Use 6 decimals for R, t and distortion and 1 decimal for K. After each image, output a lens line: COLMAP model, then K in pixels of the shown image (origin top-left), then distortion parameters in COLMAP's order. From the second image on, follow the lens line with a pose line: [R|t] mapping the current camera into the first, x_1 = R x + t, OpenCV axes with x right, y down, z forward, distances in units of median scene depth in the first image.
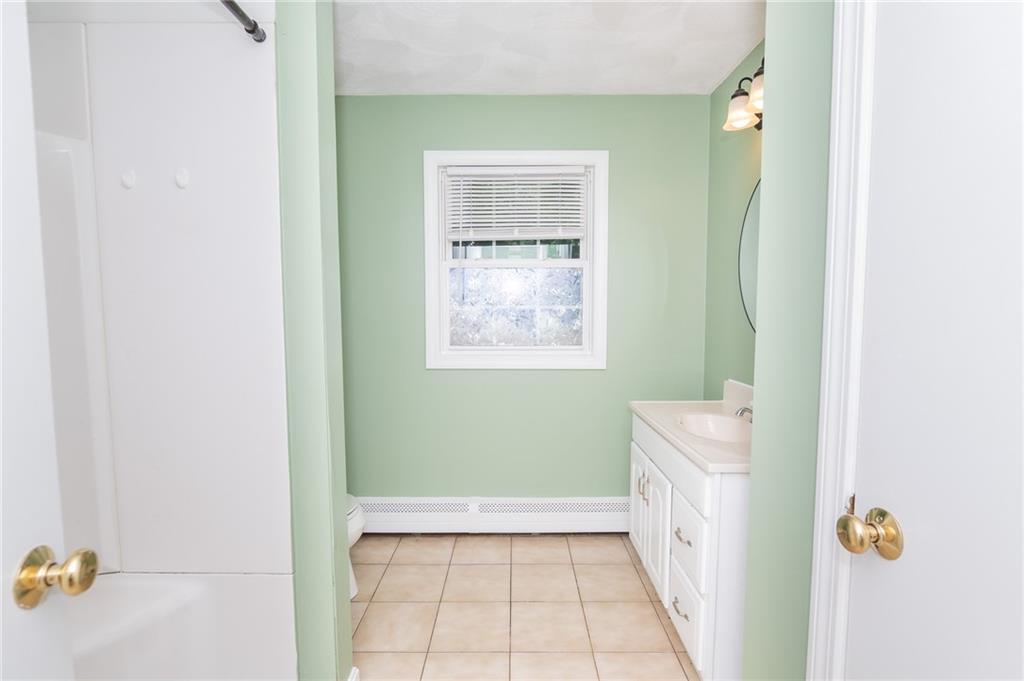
lens RADIAL K [[475.3, 0, 512.2], [0, 475.3, 342.0], [0, 0, 1]] dist [-0.022943, 0.006004]
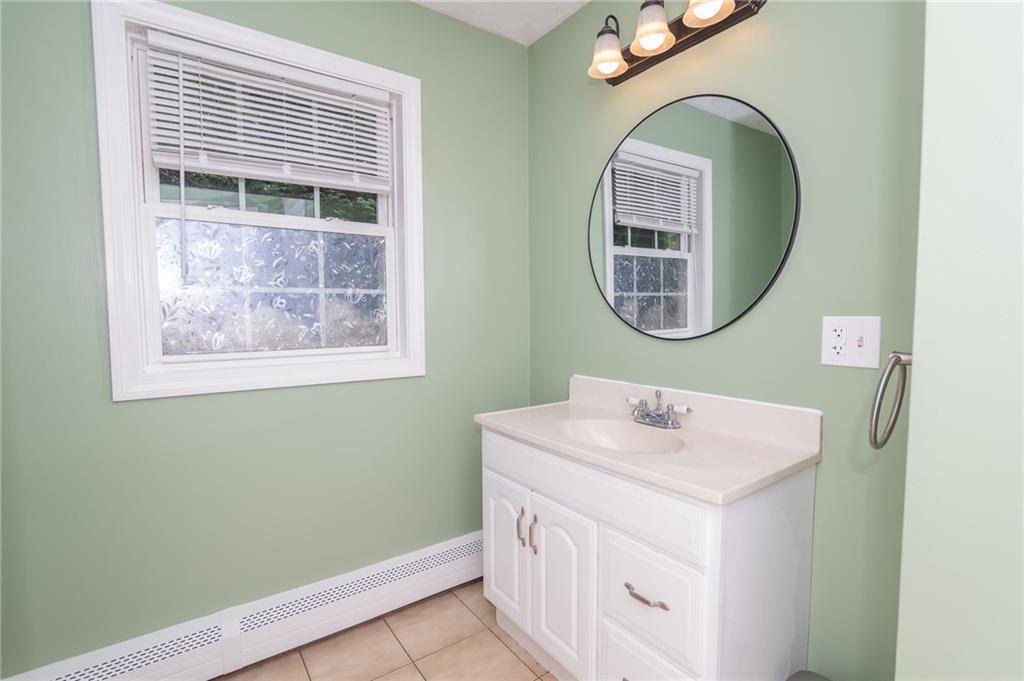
lens RADIAL K [[475.3, 0, 512.0], [0, 475.3, 341.8], [0, 0, 1]] dist [-0.022943, 0.006004]
pose [[0.813890, -0.039949, 0.579645, -0.117522], [0.046707, 0.998903, 0.003263, 0.009119], [-0.579139, 0.024418, 0.814863, 0.309506]]
